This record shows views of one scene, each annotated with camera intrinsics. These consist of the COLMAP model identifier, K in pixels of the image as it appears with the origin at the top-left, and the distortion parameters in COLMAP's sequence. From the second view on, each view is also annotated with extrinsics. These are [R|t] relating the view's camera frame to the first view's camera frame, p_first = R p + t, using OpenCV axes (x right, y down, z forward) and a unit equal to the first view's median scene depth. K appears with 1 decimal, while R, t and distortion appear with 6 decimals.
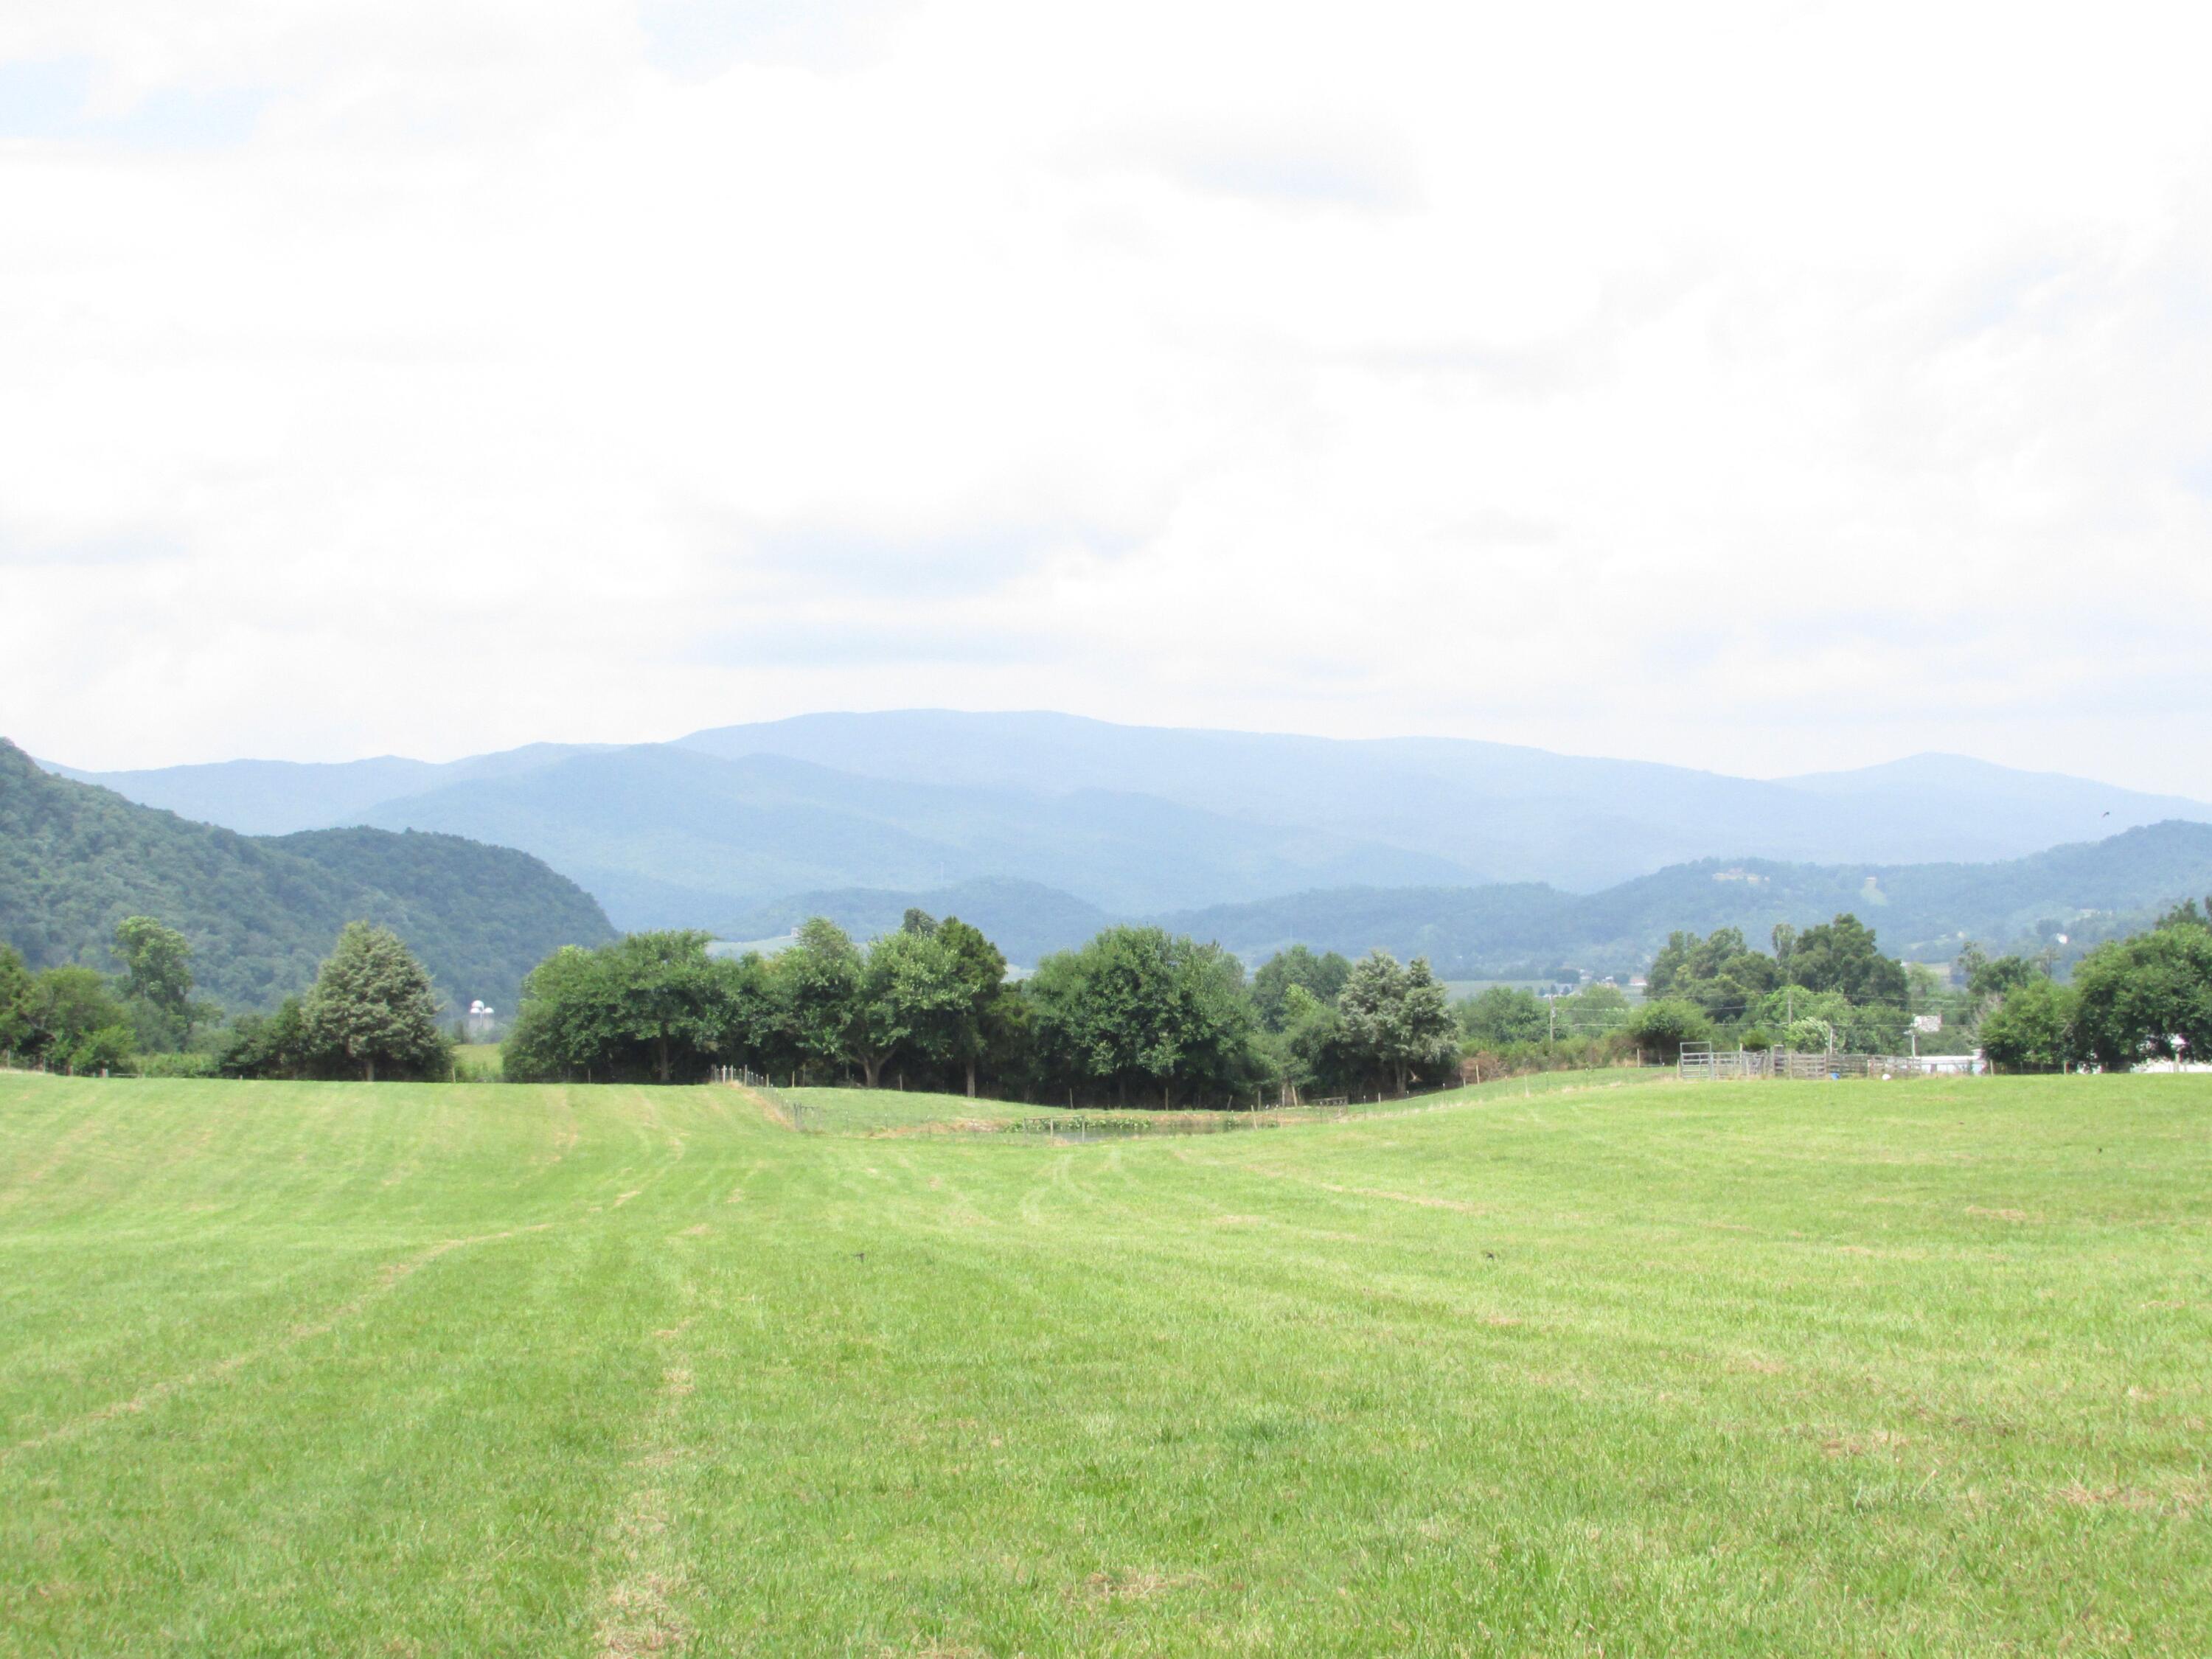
lens RADIAL K [[3533.1, 0, 1106.0], [0, 3533.1, 829.5], [0, 0, 1]] dist [-0.177915, 0.136419]
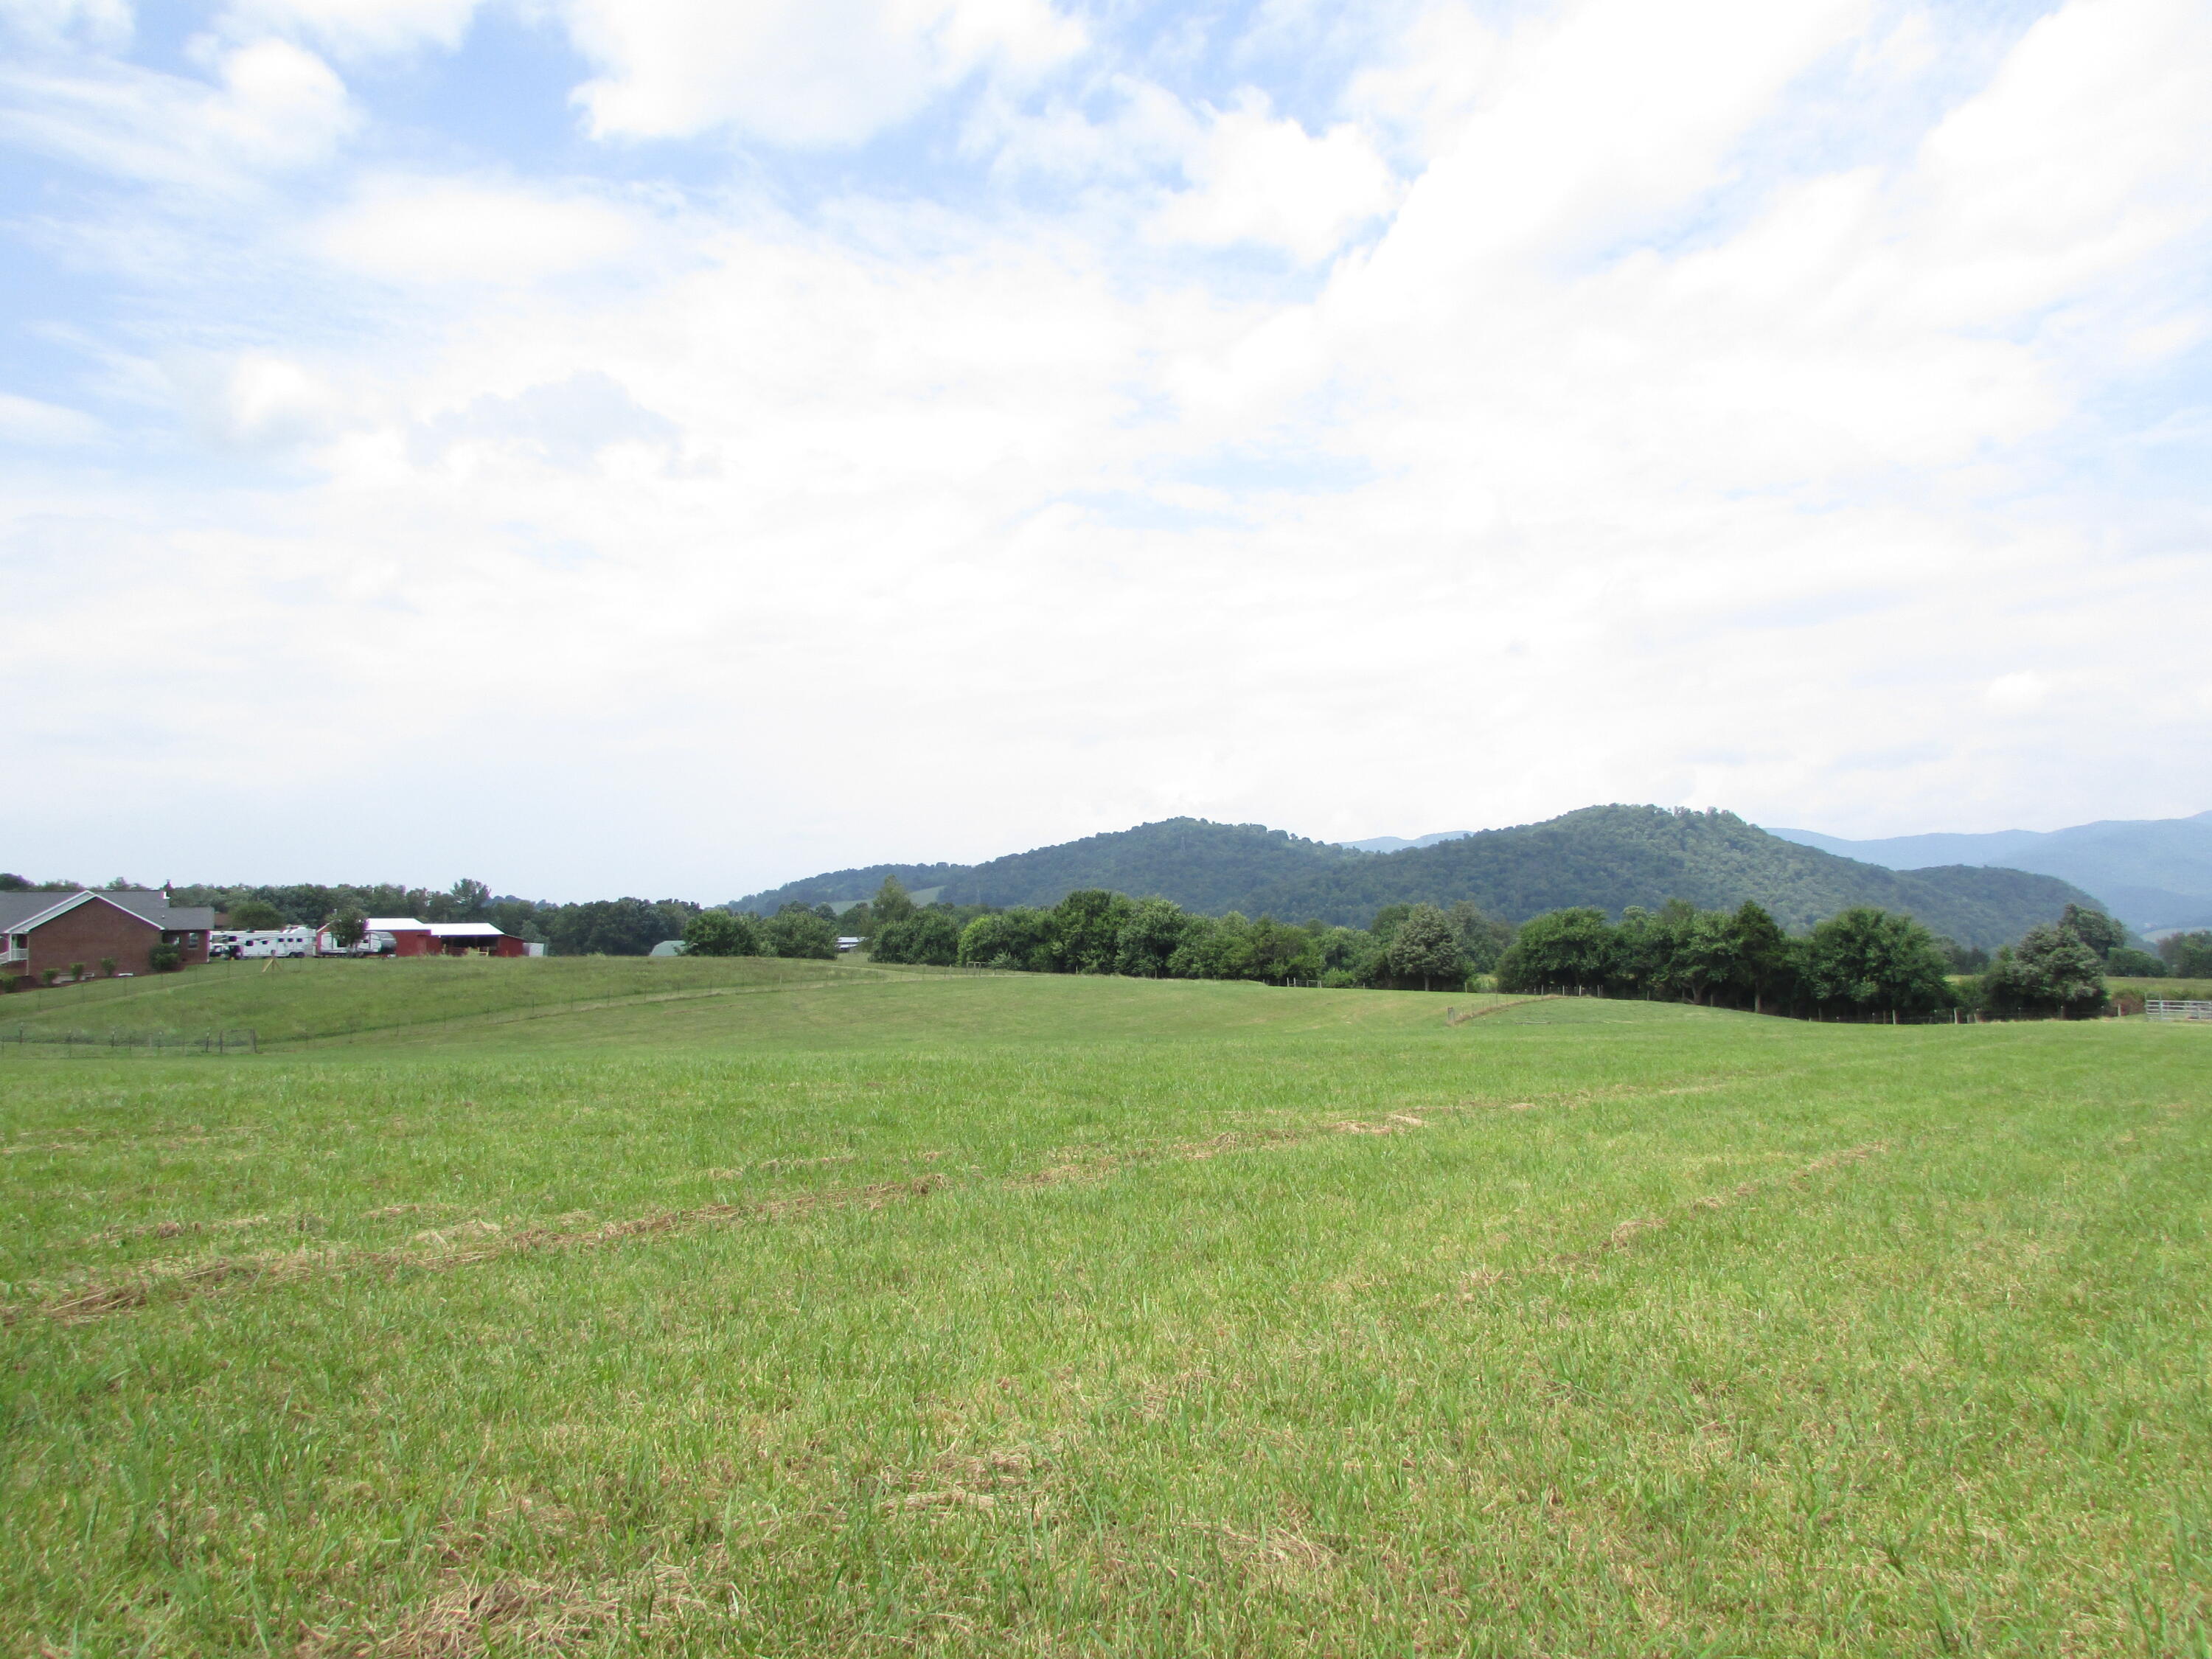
lens RADIAL K [[1590.9, 0, 1106.2], [0, 1590.9, 810.5], [0, 0, 1]] dist [-0.024081, 0.003976]
pose [[0.746157, -0.033064, -0.664949, 0.224287], [0.008232, 0.999148, -0.040445, 0.008445], [0.665720, 0.024705, 0.745793, 0.241752]]
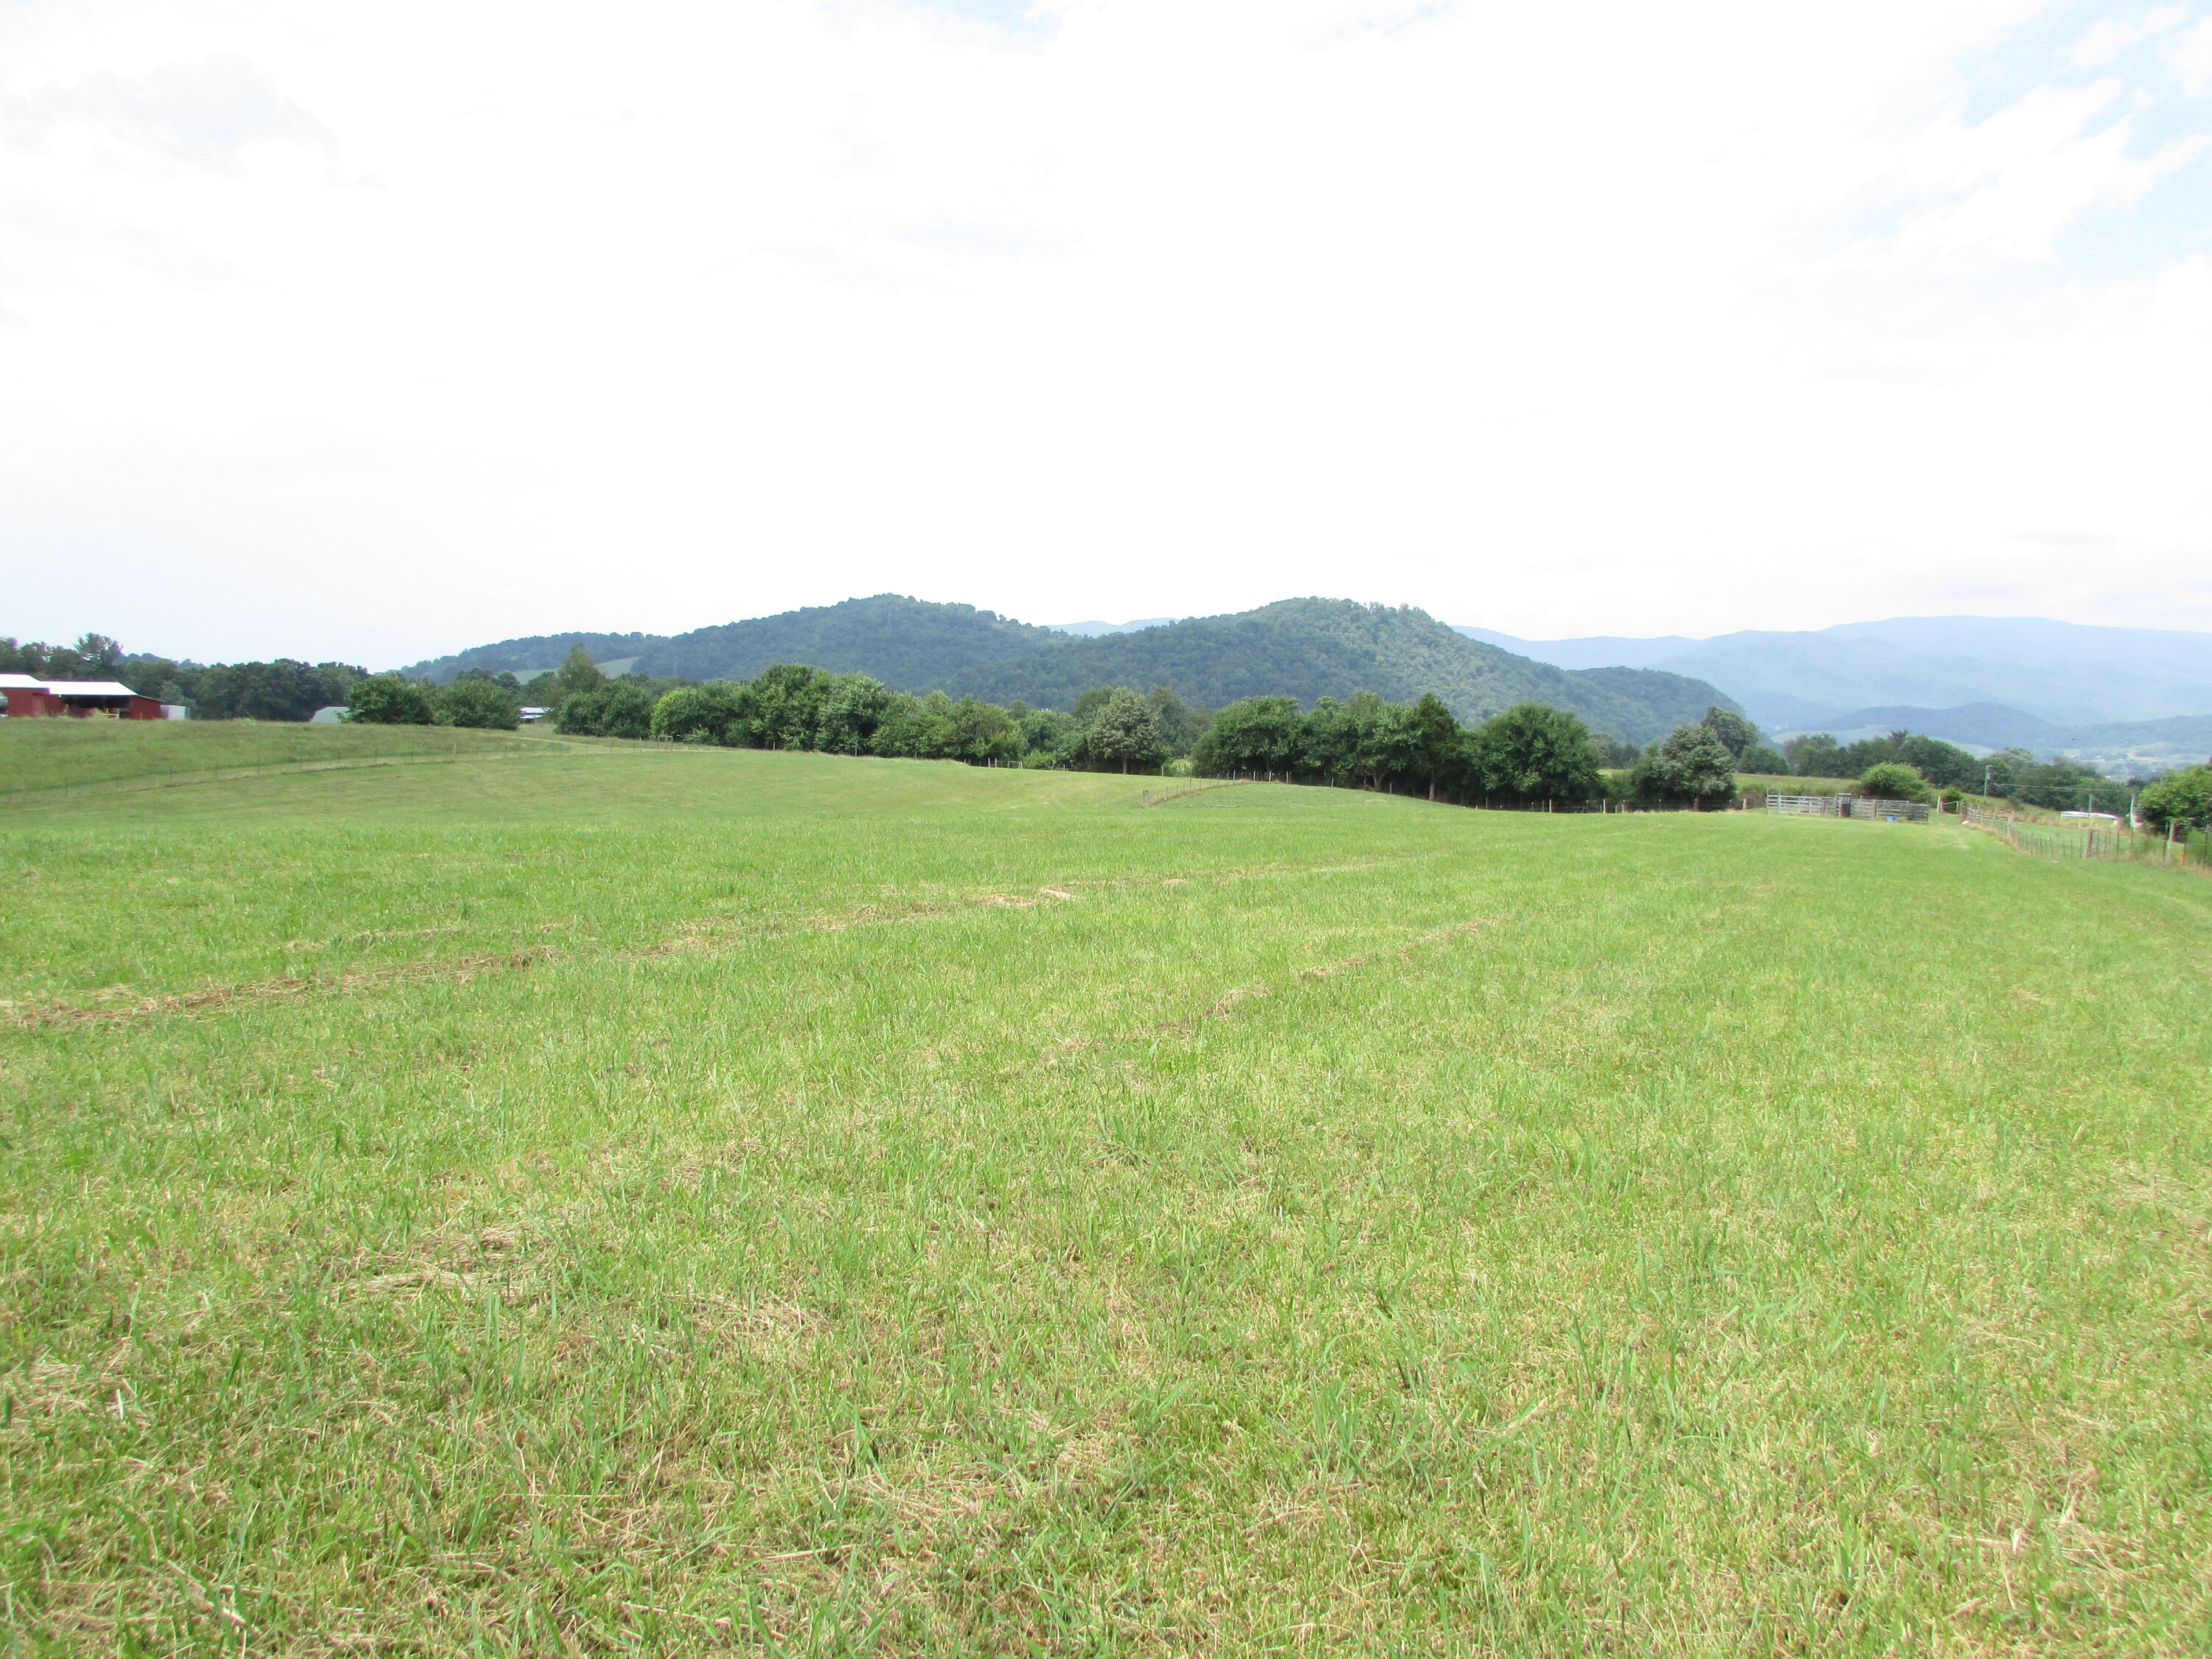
lens RADIAL K [[1590.9, 0, 1106.2], [0, 1590.9, 810.5], [0, 0, 1]] dist [-0.024081, 0.003976]
pose [[0.853579, 0.068925, -0.516384, 0.230745], [-0.022455, 0.995156, 0.095711, 0.010734], [0.520479, -0.070102, 0.850992, 0.256788]]
